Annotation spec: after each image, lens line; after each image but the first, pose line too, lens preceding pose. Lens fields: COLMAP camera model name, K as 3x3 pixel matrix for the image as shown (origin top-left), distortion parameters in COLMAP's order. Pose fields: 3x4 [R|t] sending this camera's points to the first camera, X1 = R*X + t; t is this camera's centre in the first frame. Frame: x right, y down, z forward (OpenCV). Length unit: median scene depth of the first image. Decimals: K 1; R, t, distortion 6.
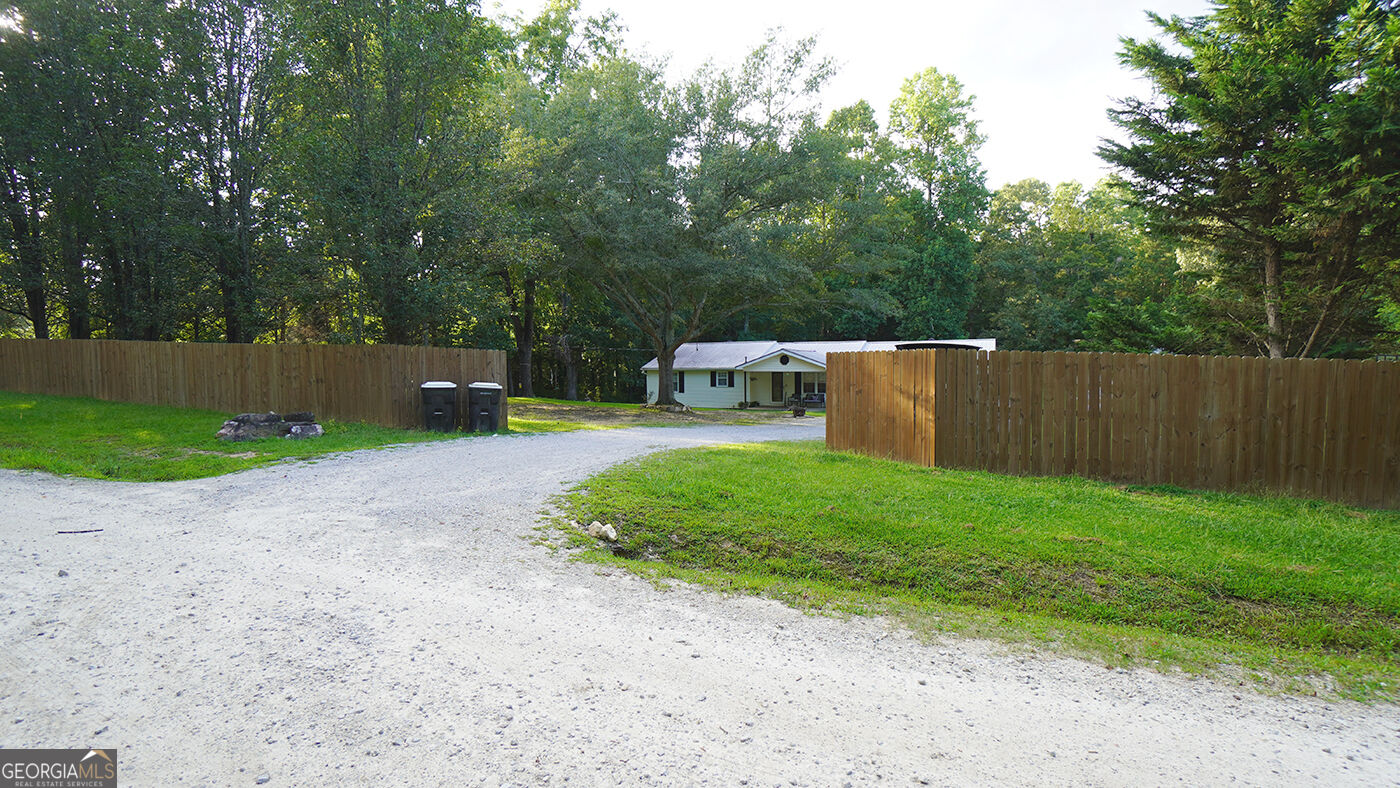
lens RADIAL K [[622.8, 0, 700.0], [0, 622.8, 394.0], [0, 0, 1]] dist [-0.043853, 0.022364]
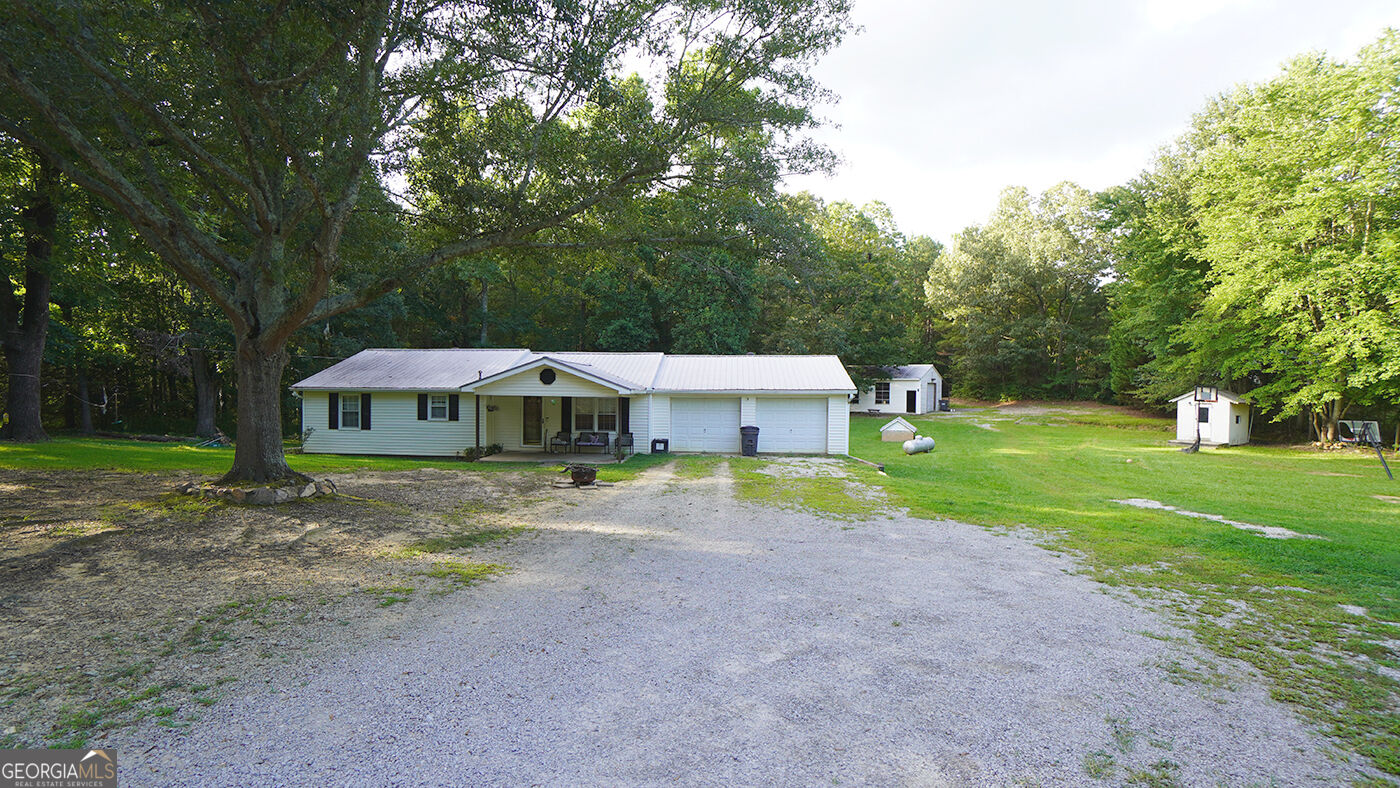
lens RADIAL K [[622.8, 0, 700.0], [0, 622.8, 394.0], [0, 0, 1]] dist [-0.043853, 0.022364]
pose [[0.917761, 0.013242, 0.396911, 0.031525], [0.001577, 0.999315, -0.036985, -0.014755], [-0.397129, 0.034570, 0.917111, 0.366284]]
